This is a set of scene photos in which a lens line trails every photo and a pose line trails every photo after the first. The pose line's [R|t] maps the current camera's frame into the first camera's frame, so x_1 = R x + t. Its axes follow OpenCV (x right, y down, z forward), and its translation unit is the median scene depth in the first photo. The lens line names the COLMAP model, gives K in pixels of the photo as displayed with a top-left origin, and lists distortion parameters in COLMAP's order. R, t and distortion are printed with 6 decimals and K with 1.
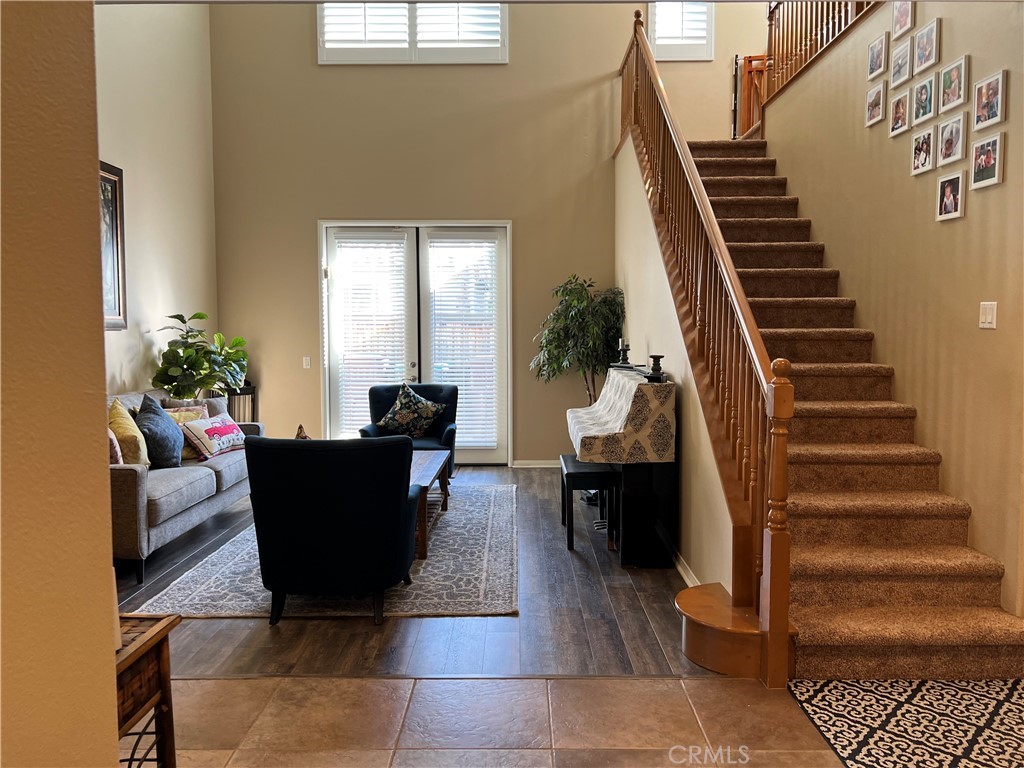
lens RADIAL K [[765.1, 0, 520.5], [0, 765.1, 380.2], [0, 0, 1]] dist [0.059277, -0.076483]
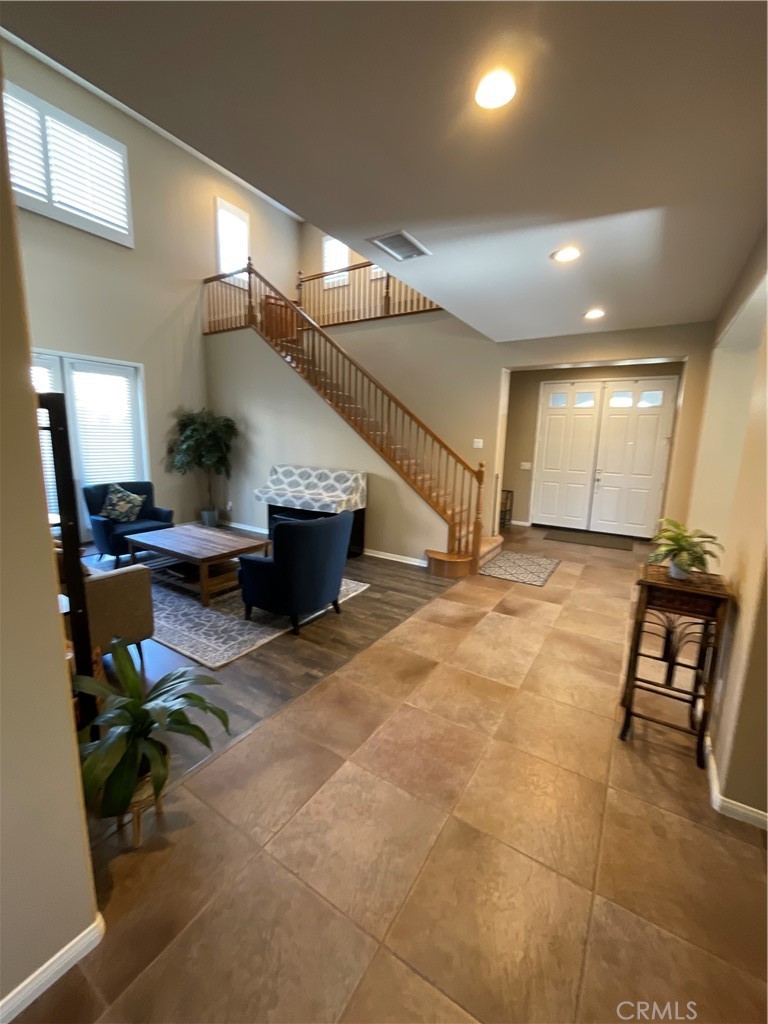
lens RADIAL K [[416.8, 0, 378.3], [0, 416.8, 509.0], [0, 0, 1]] dist [-0.004209, 0.000932]
pose [[0.538718, -0.128931, 0.832562, -0.768695], [0.033191, 0.990701, 0.131944, -0.045216], [-0.841832, -0.043447, 0.537988, 0.324174]]
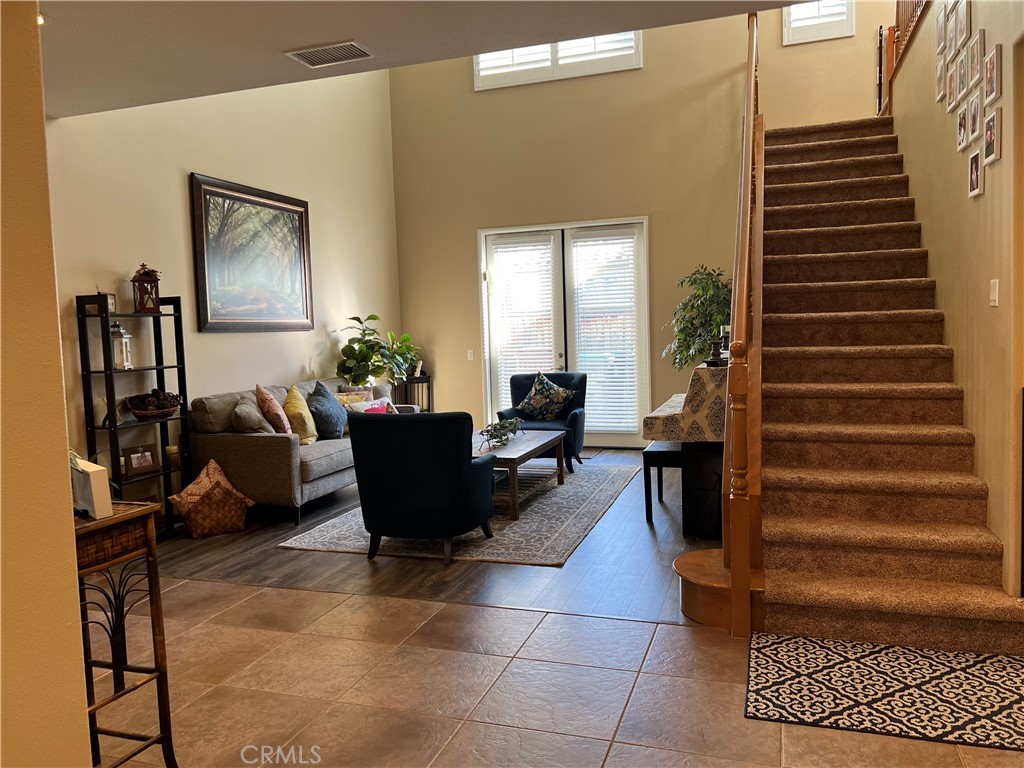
lens RADIAL K [[765.1, 0, 521.2], [0, 765.1, 388.1], [0, 0, 1]] dist [0.059277, -0.076483]
pose [[0.949308, -0.002305, -0.314338, 0.259718], [0.008365, 0.999804, 0.017932, 0.011384], [0.314235, -0.019653, 0.949142, -0.099972]]
